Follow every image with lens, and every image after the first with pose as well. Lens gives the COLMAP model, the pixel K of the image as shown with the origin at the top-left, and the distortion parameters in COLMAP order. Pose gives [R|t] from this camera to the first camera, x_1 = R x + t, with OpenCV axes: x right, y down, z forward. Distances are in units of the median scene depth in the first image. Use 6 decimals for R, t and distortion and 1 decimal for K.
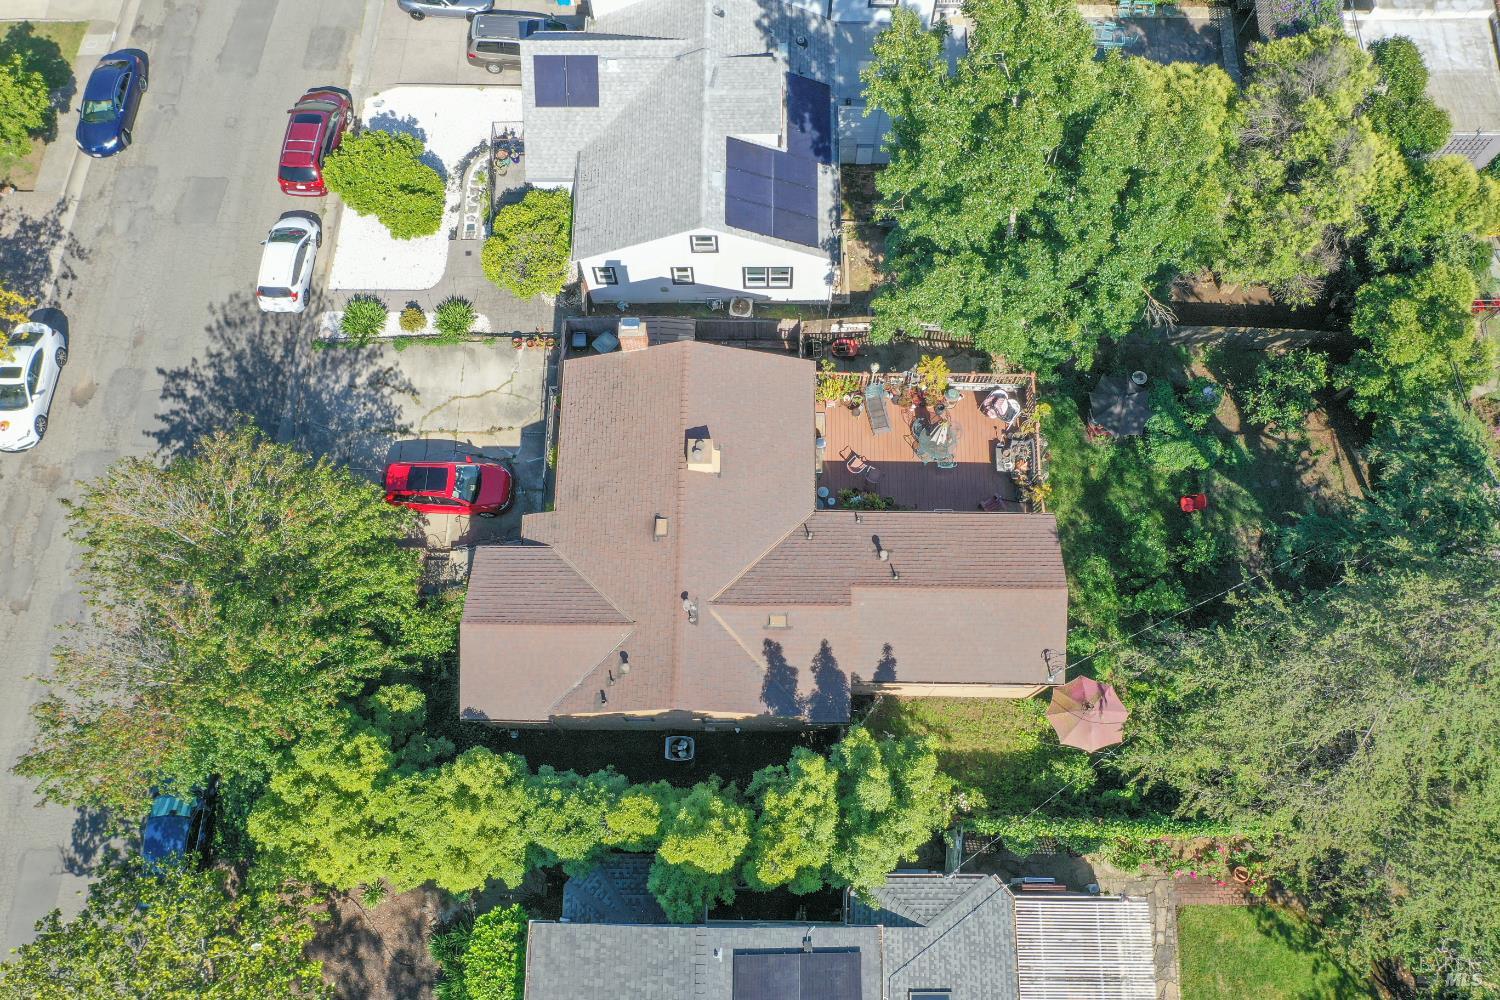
lens RADIAL K [[1173.9, 0, 750.0], [0, 1173.9, 500.0], [0, 0, 1]] dist [-0.003111, -0.006563]
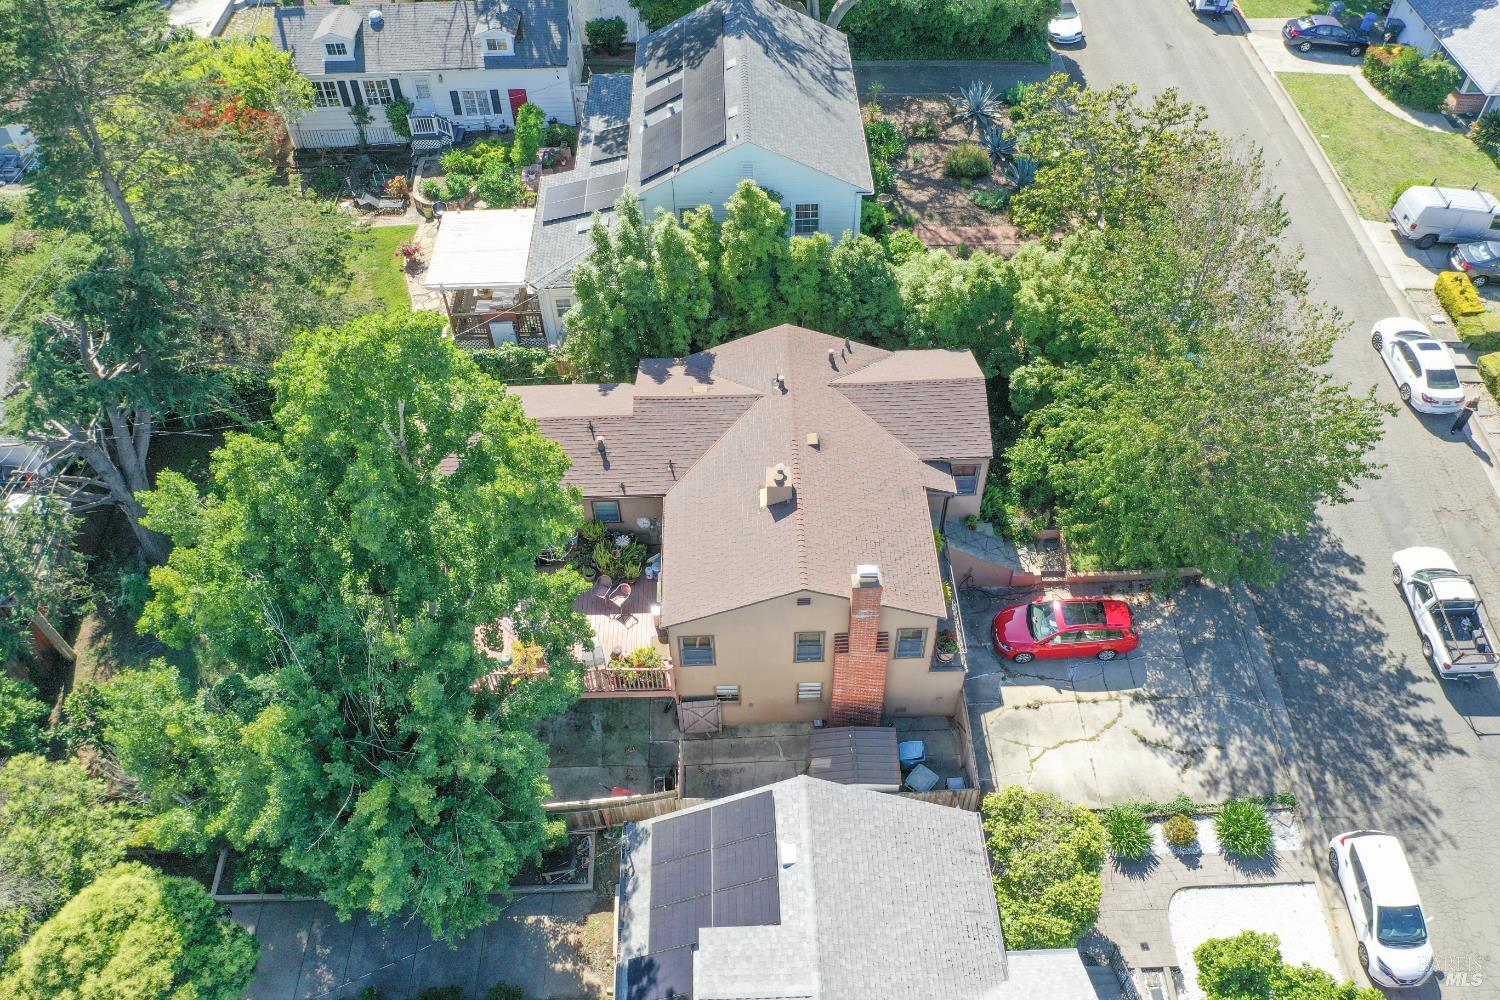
lens RADIAL K [[1173.9, 0, 750.0], [0, 1173.9, 500.0], [0, 0, 1]] dist [-0.003111, -0.006563]
pose [[-0.998844, 0.046799, -0.010940, -0.004770], [-0.033038, -0.503278, 0.863493, -0.725391], [0.034905, 0.862857, 0.504242, 0.424351]]
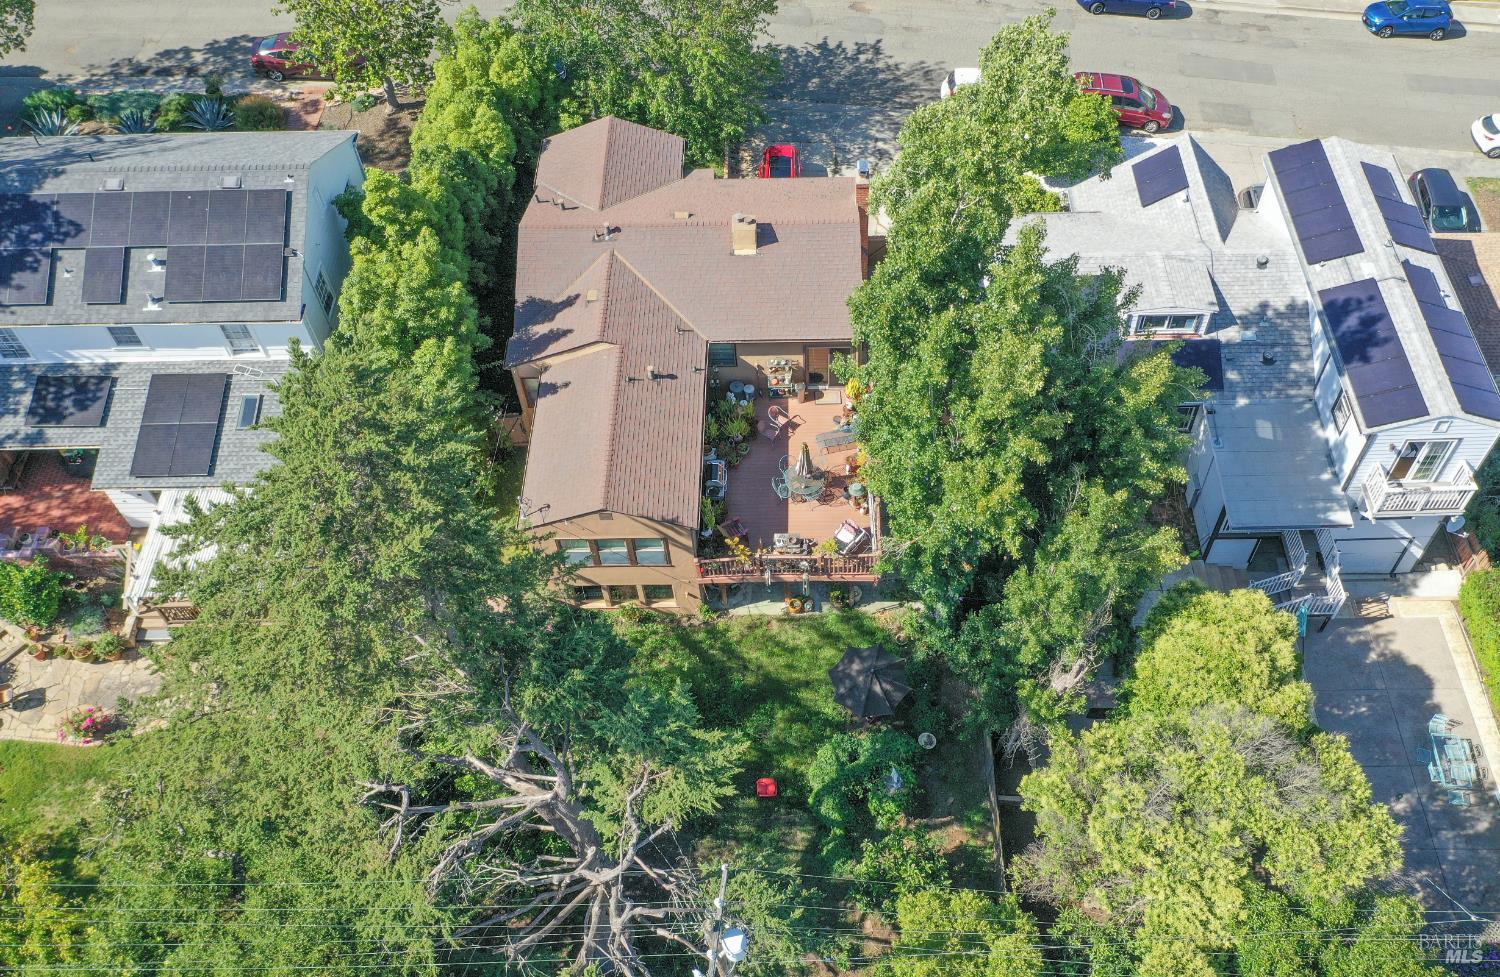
lens RADIAL K [[1294.8, 0, 806.9], [0, 1294.8, 492.7], [0, 0, 1]] dist [-0.000966, -0.010346]
pose [[0.023328, 0.807320, -0.589652, 0.715054], [-0.950523, 0.200671, 0.237144, -0.271719], [0.309777, 0.554946, 0.772058, 0.178573]]
